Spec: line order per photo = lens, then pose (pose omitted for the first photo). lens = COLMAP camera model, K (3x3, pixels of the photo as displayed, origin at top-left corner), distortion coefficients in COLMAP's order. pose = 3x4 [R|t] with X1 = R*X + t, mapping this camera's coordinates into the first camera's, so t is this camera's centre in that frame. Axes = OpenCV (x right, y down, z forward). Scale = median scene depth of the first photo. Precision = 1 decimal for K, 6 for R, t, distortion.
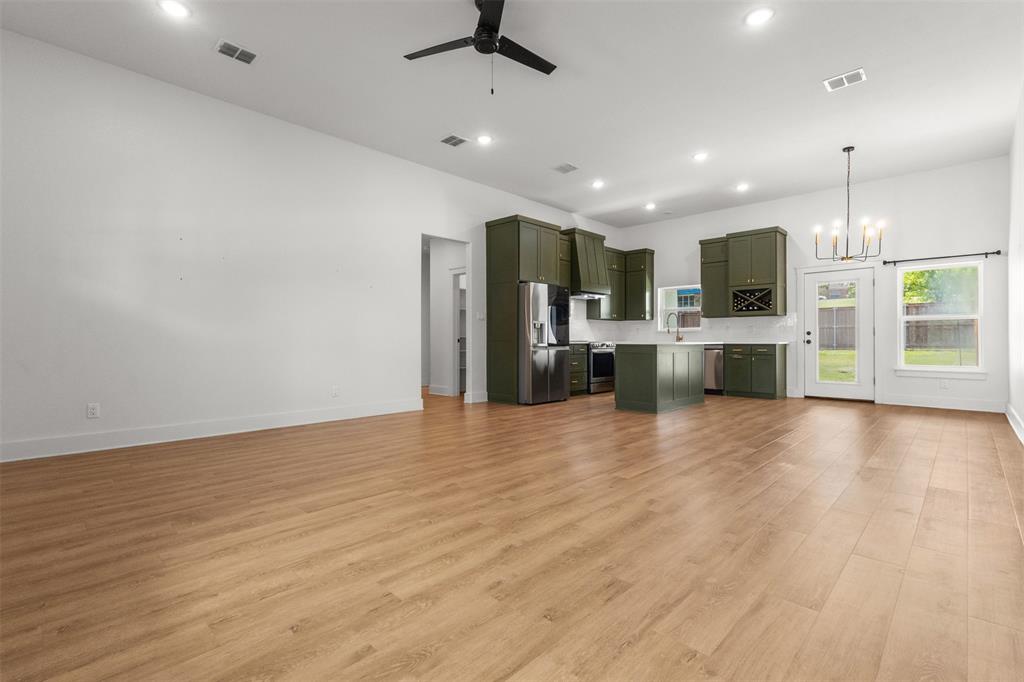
lens RADIAL K [[474.8, 0, 513.6], [0, 474.8, 342.0], [0, 0, 1]] dist [0.012201, 0.000195]
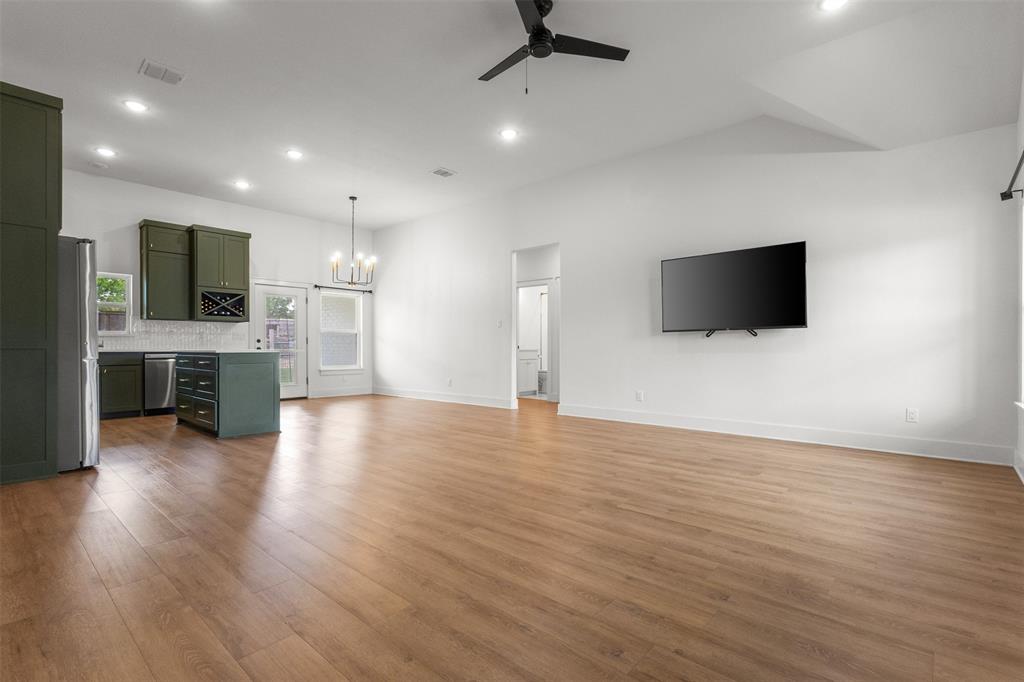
lens RADIAL K [[474.8, 0, 514.5], [0, 474.8, 343.8], [0, 0, 1]] dist [0.012201, 0.000195]
pose [[-0.040330, 0.006084, 0.999168, -0.971100], [0.006231, 0.999964, -0.005837, -0.004169], [-0.999167, 0.005990, -0.040366, 1.018740]]
